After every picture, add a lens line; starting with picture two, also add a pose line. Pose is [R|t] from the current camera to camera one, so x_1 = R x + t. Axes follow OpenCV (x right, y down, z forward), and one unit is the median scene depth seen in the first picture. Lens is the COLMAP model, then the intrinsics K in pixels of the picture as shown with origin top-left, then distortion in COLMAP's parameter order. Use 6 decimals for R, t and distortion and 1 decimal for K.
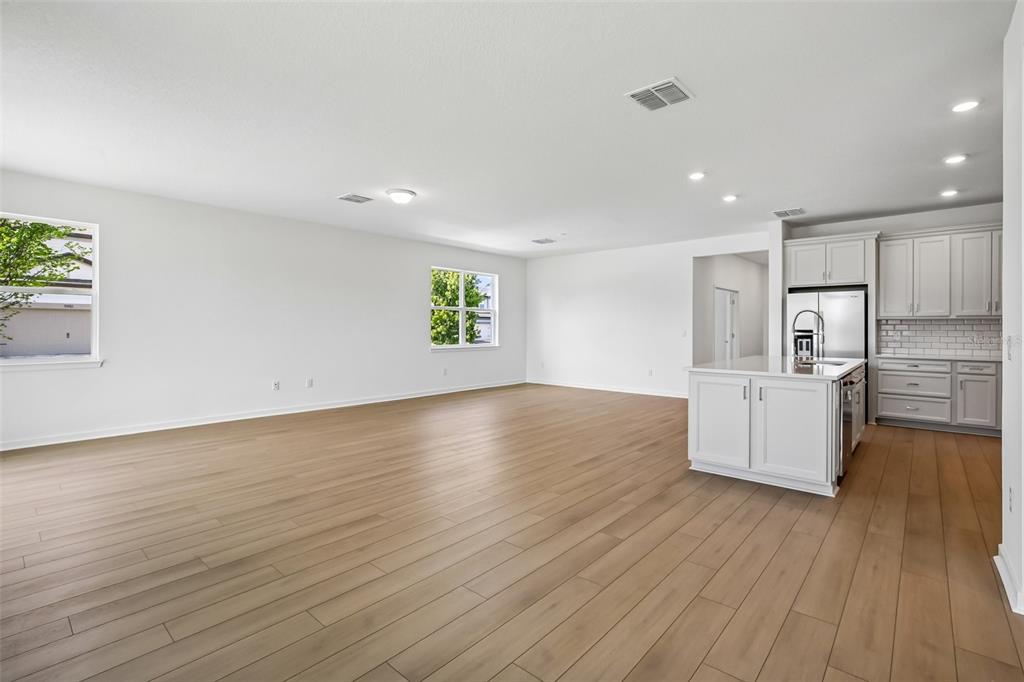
lens RADIAL K [[470.0, 0, 515.0], [0, 470.0, 333.3], [0, 0, 1]] dist [-0.011476, 0.003588]
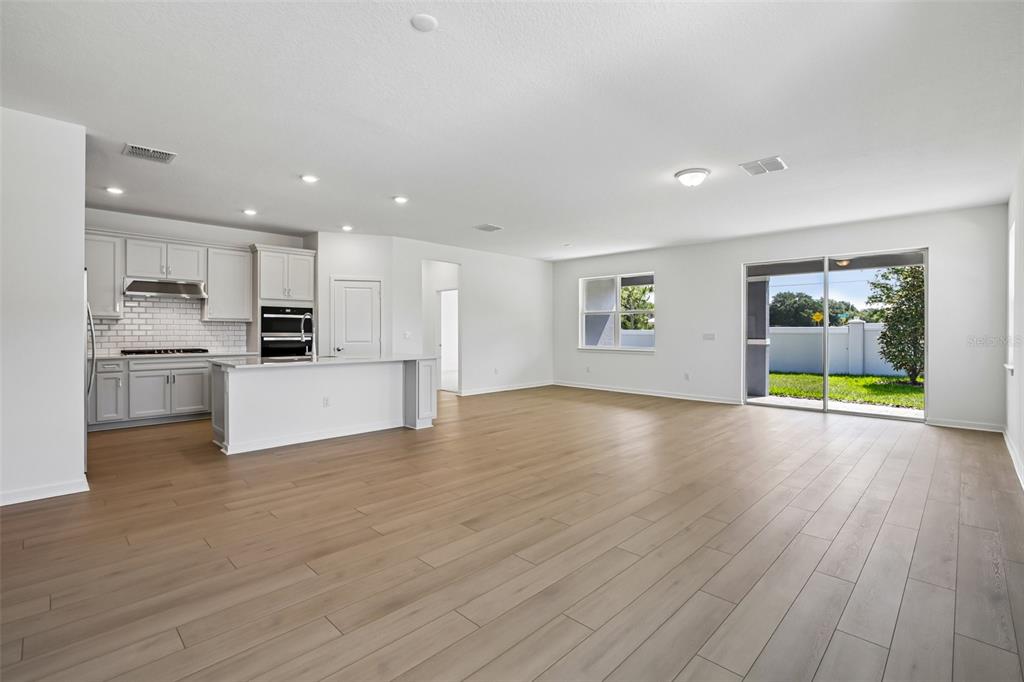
lens RADIAL K [[470.0, 0, 518.2], [0, 470.0, 336.4], [0, 0, 1]] dist [-0.011476, 0.003588]
pose [[-0.999289, -0.004721, 0.037402, 0.040513], [-0.003965, 0.999787, 0.020257, -0.014821], [-0.037490, 0.020094, -0.999095, 1.808049]]
